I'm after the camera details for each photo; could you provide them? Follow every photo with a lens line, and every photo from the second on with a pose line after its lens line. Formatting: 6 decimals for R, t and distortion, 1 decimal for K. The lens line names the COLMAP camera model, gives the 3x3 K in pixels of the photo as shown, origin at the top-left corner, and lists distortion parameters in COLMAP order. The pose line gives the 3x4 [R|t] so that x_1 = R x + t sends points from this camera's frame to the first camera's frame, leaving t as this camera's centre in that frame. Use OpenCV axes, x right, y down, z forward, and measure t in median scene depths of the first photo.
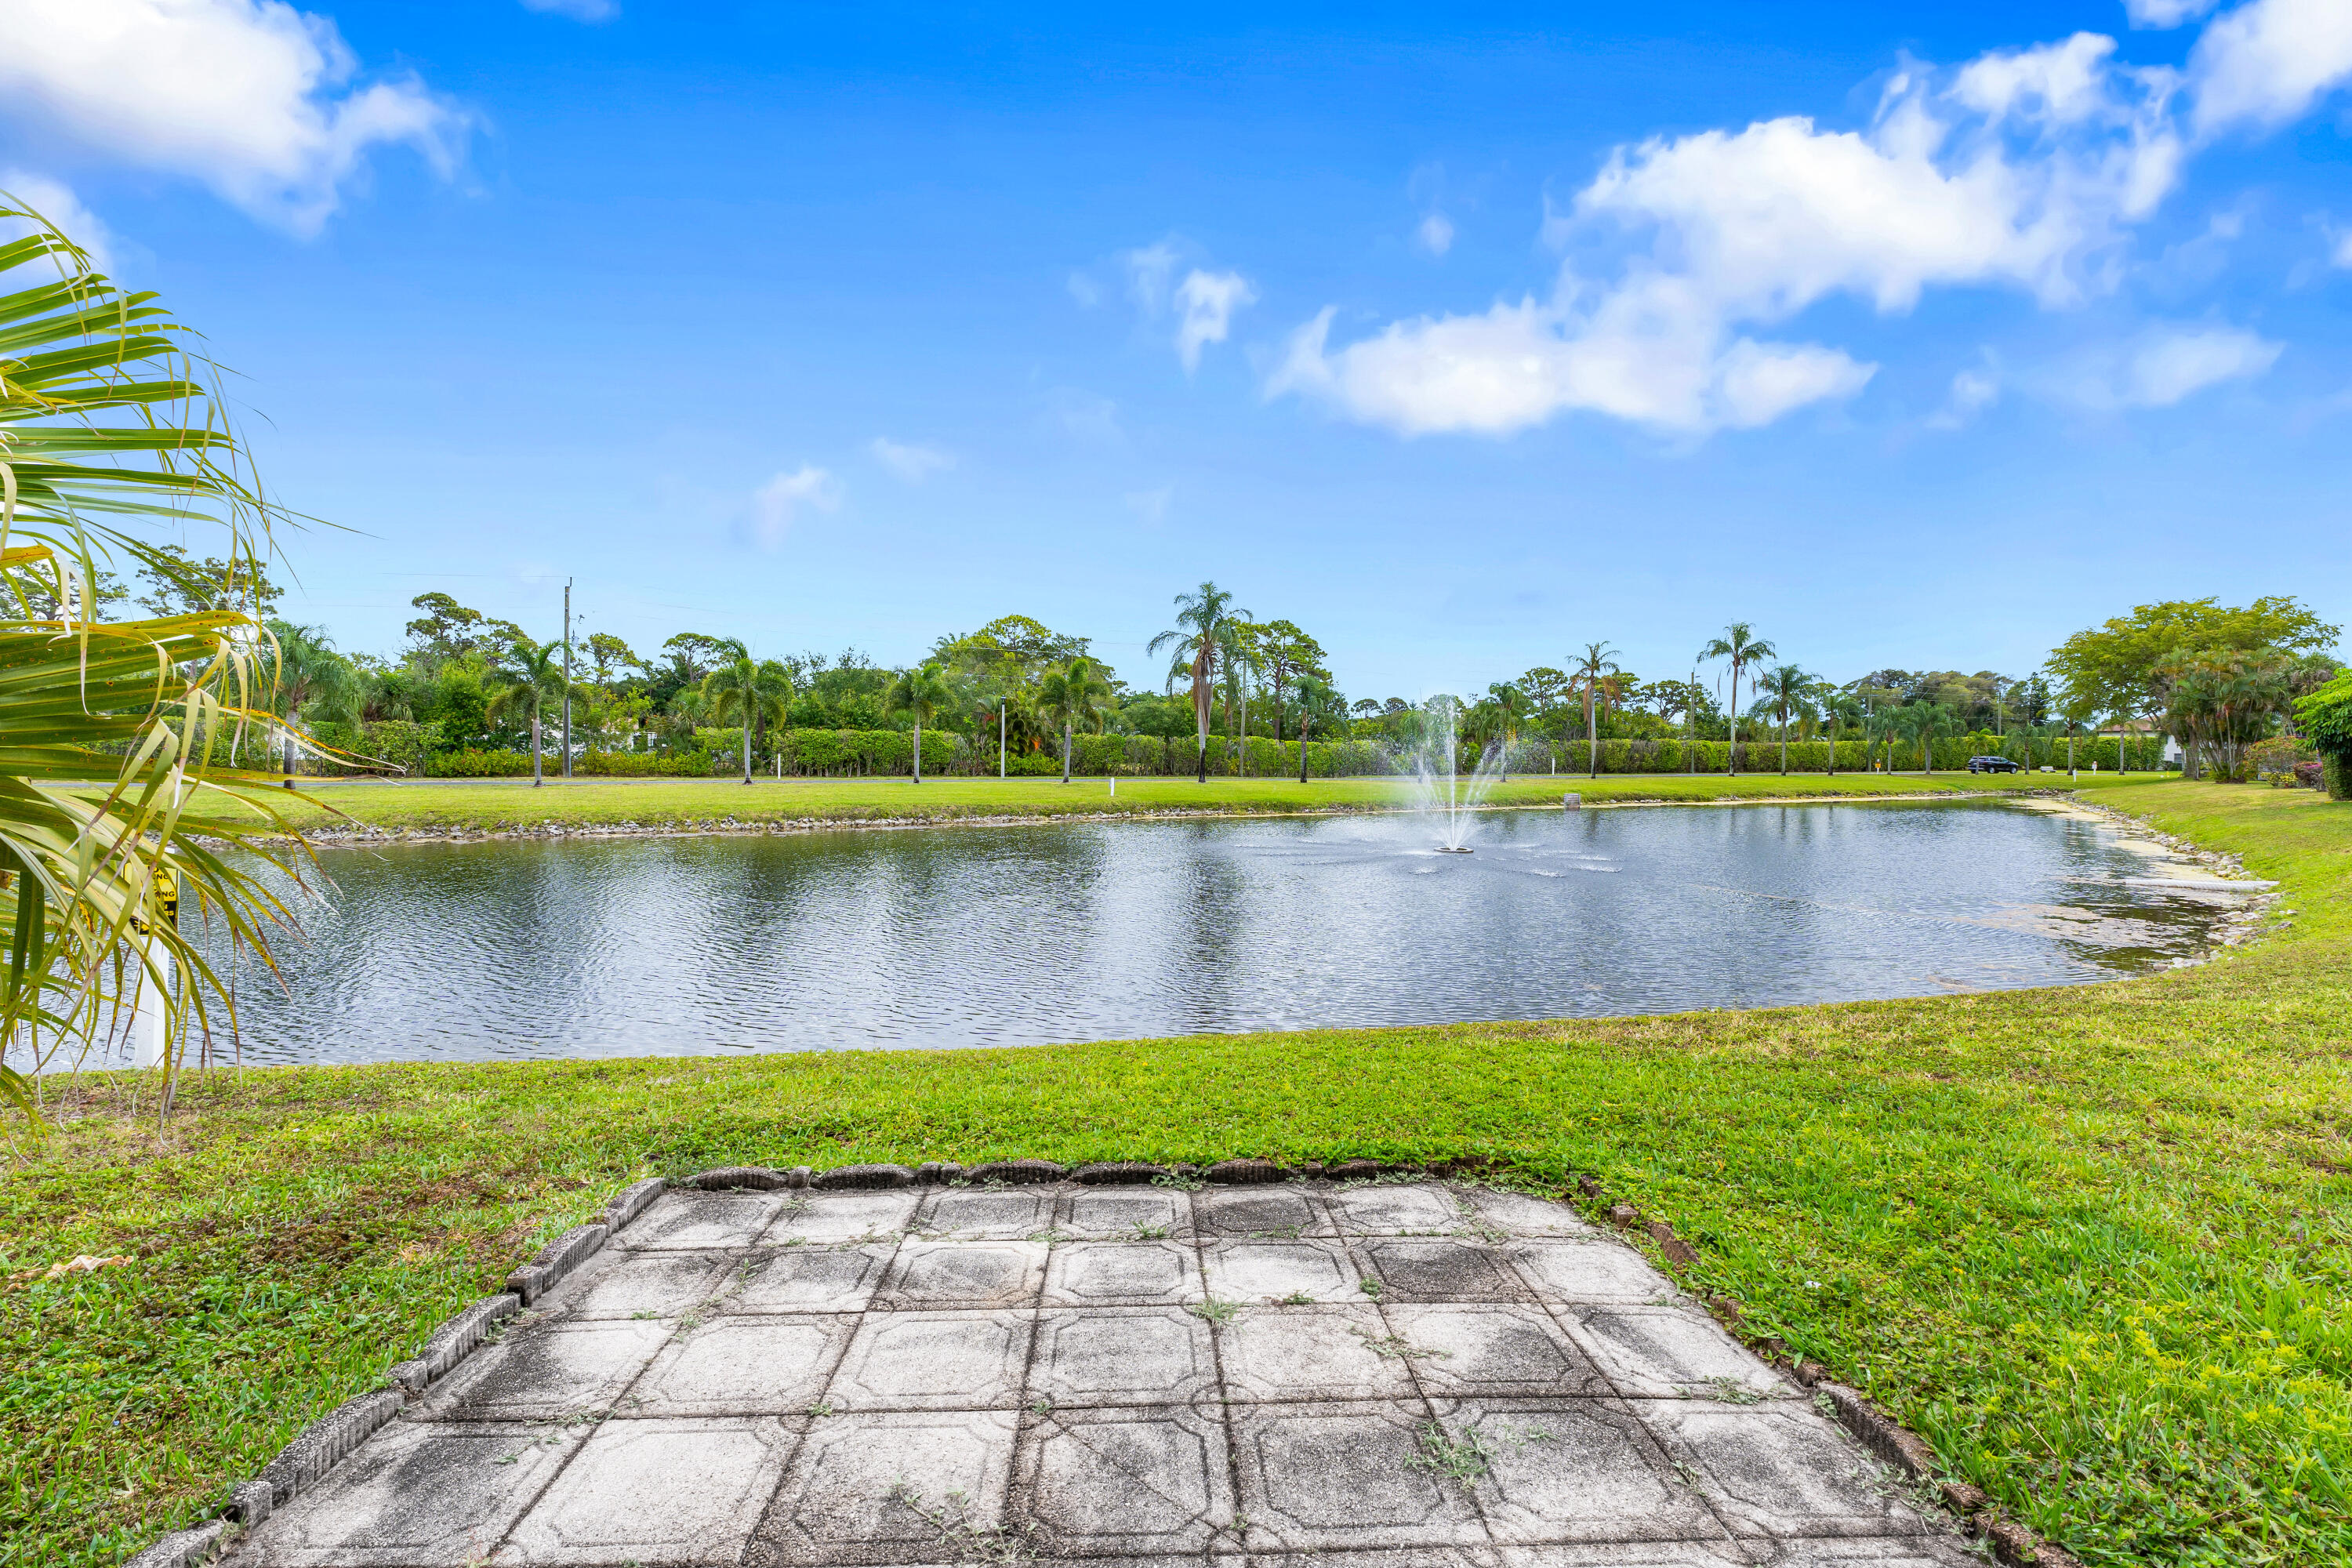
lens RADIAL K [[1075.1, 0, 1167.6], [0, 1075.1, 777.2], [0, 0, 1]] dist [-0.004691, -0.000046]
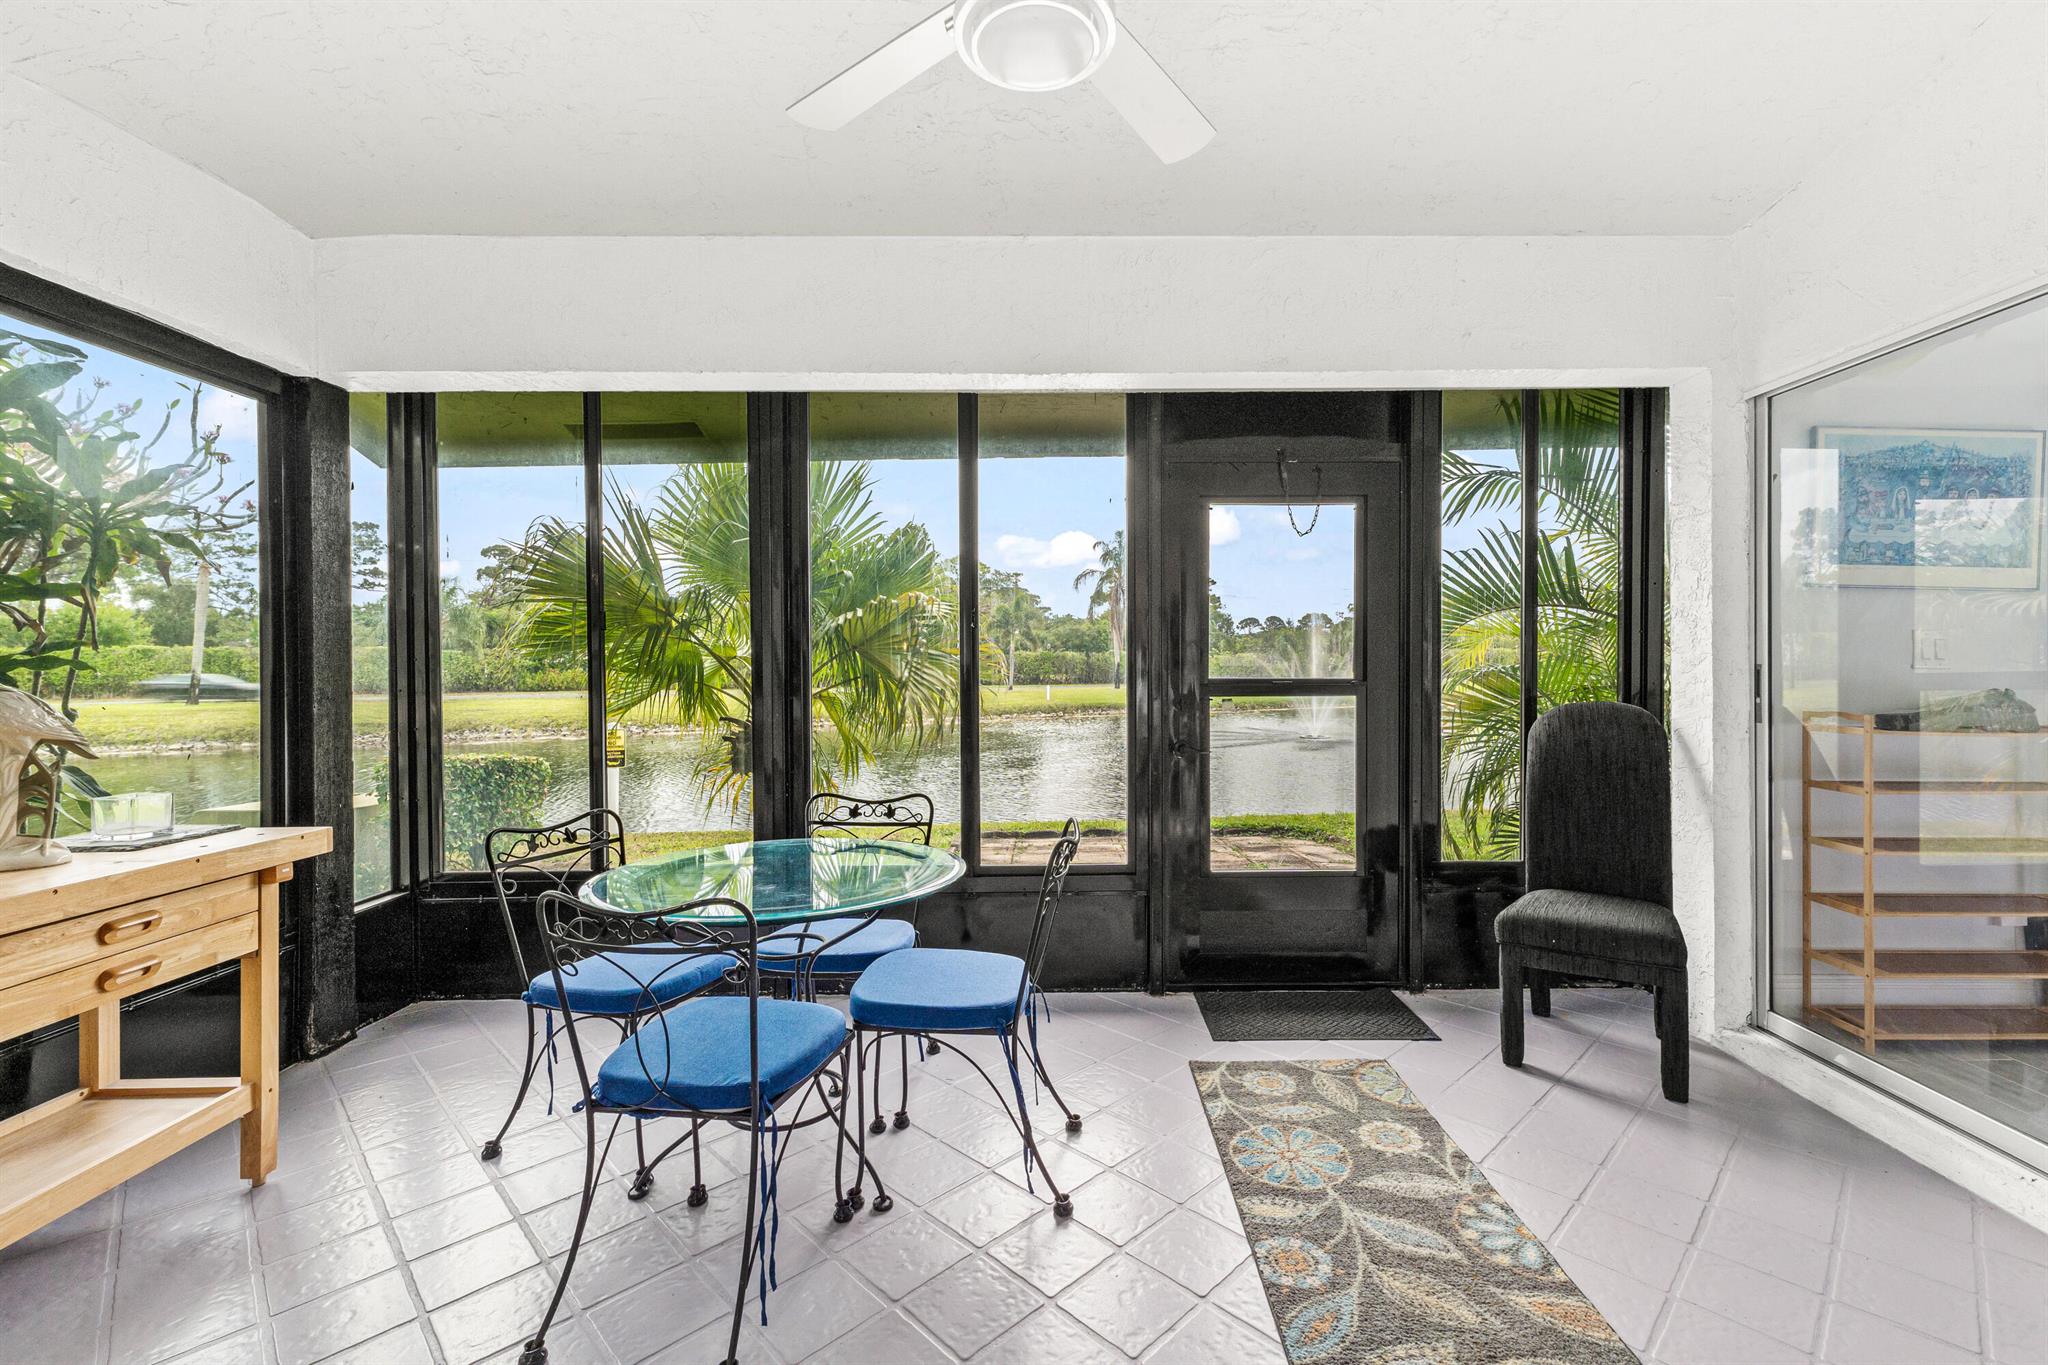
lens RADIAL K [[936.1, 0, 1026.8], [0, 936.1, 685.1], [0, 0, 1]] dist [-0.004691, -0.000046]
pose [[0.998489, -0.012181, -0.053590, -0.014095], [0.012163, 0.999926, -0.000661, 0.000236], [0.053594, 0.000008, 0.998563, -0.094931]]
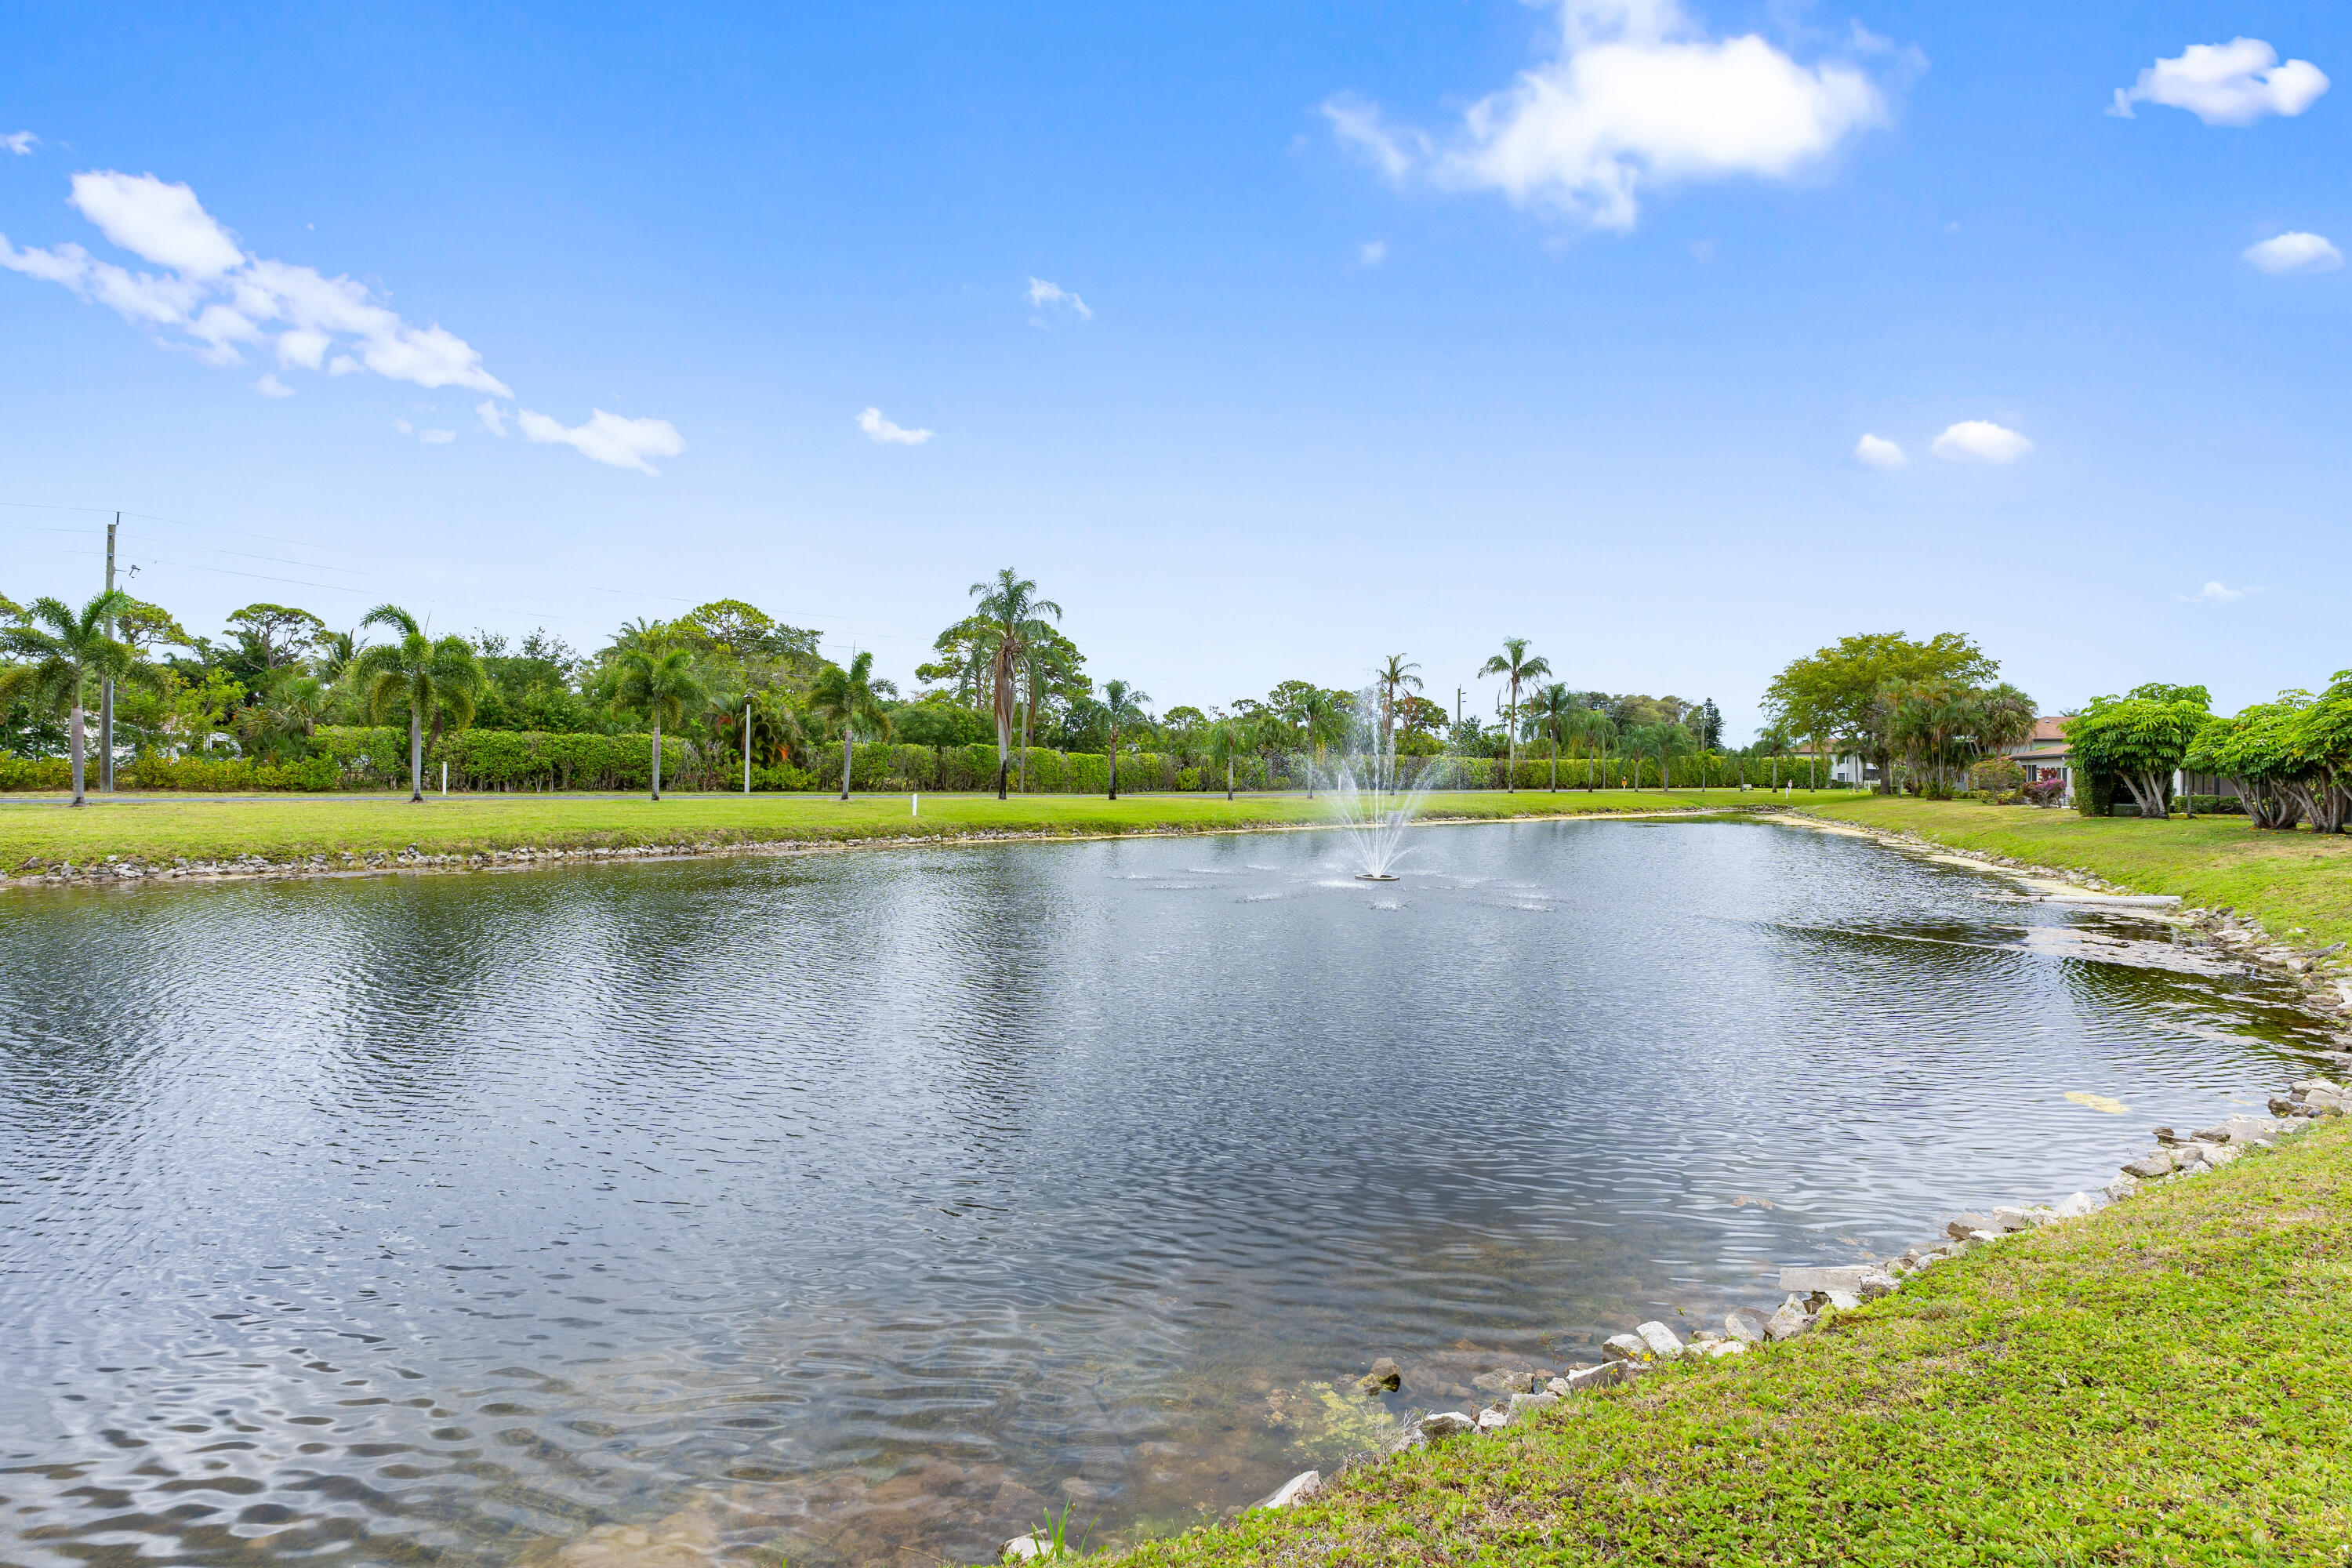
lens RADIAL K [[1114.5, 0, 1121.3], [0, 1114.5, 783.5], [0, 0, 1]] dist [0.000149, -0.000790]
pose [[0.963399, 0.003996, 0.268042, -0.105256], [-0.001876, 0.999965, -0.008164, -0.000757], [-0.268065, 0.007362, 0.963373, 0.103749]]
